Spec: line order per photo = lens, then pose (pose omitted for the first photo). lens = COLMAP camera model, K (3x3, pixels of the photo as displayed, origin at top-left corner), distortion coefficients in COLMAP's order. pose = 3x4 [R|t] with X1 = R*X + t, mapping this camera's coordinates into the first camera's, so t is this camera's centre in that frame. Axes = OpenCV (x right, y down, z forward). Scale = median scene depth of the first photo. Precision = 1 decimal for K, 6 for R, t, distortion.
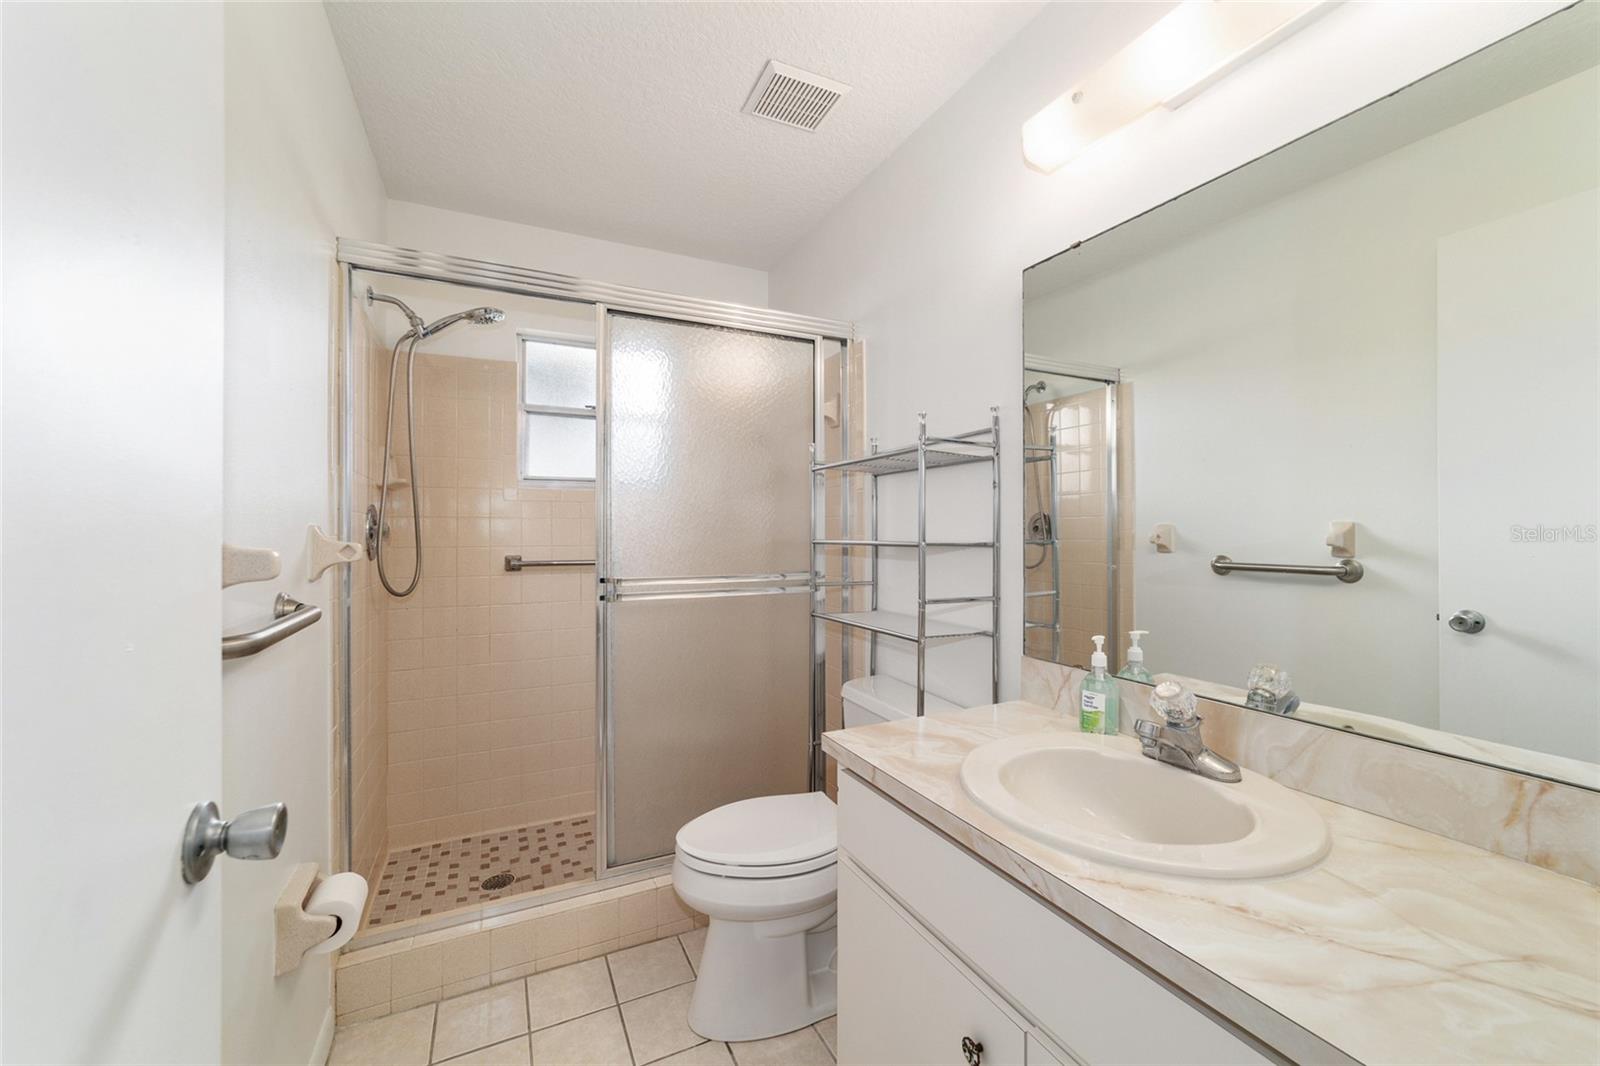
lens RADIAL K [[631.4, 0, 800.0], [0, 631.4, 533.0], [0, 0, 1]] dist [0.001449, 0.000080]
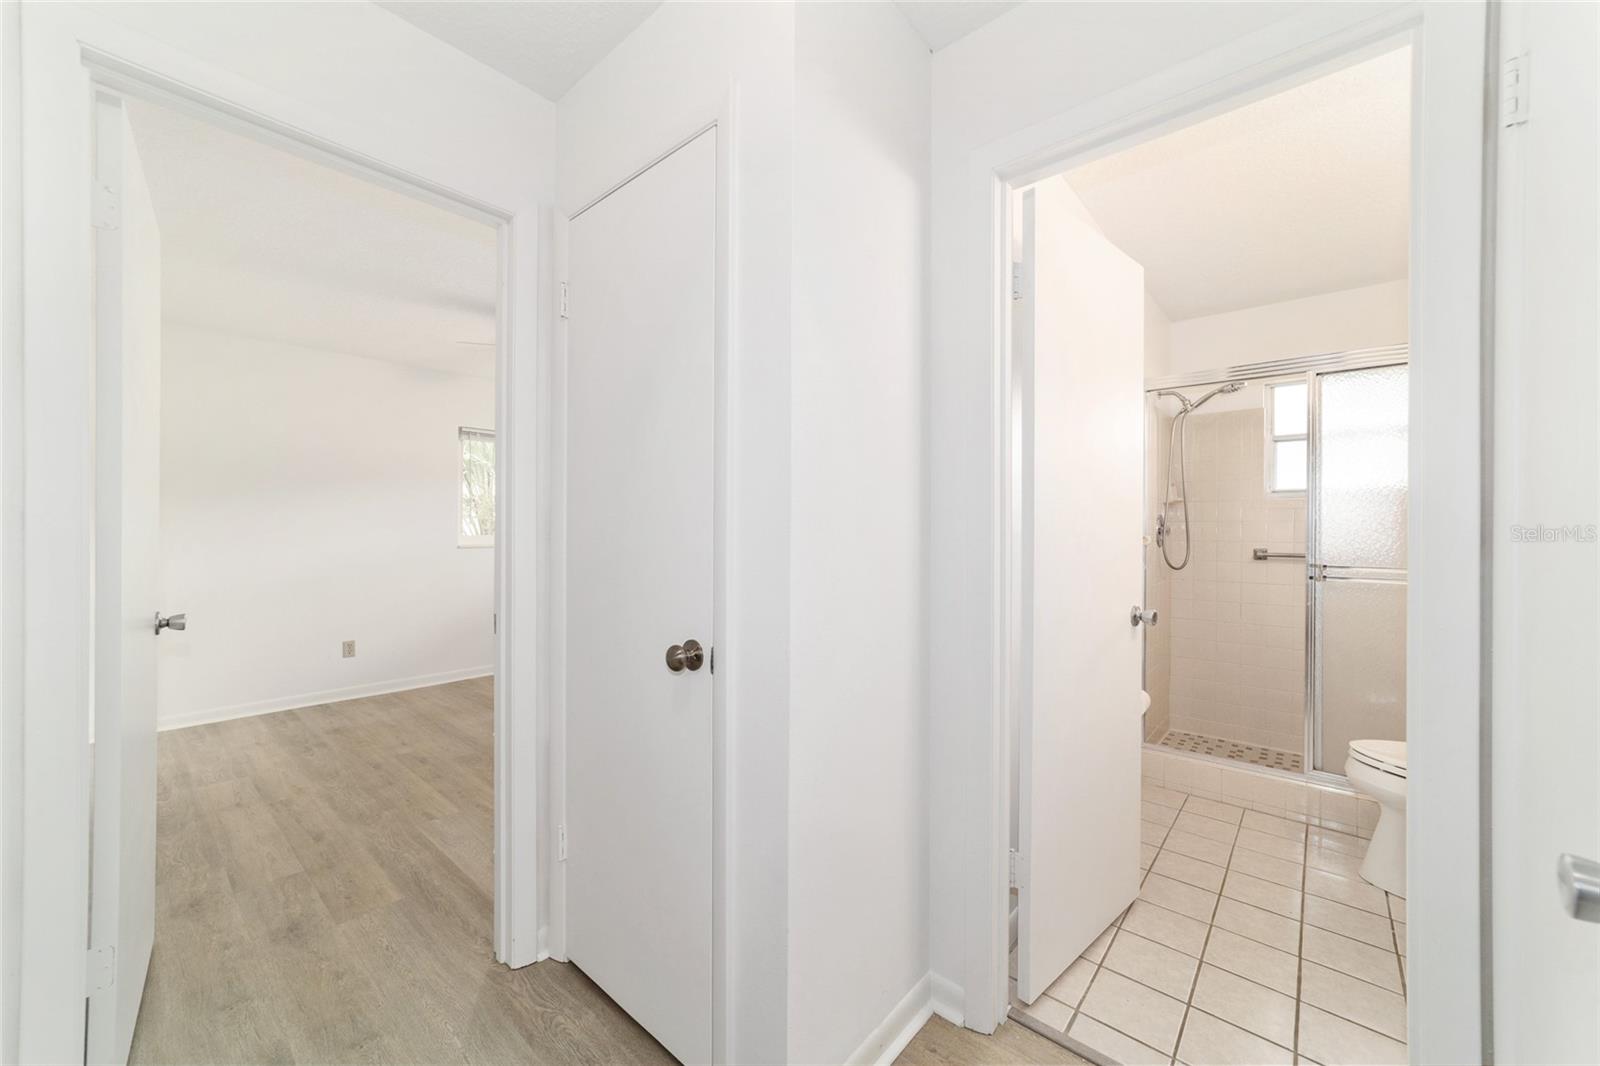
lens RADIAL K [[608.3, 0, 794.7], [0, 608.3, 530.0], [0, 0, 1]] dist [-0.015070, 0.008235]
pose [[0.391206, 0.002418, -0.920300, 0.416242], [-0.007507, 0.999972, -0.000563, 0.004478], [0.920272, 0.007129, 0.391214, -0.516062]]
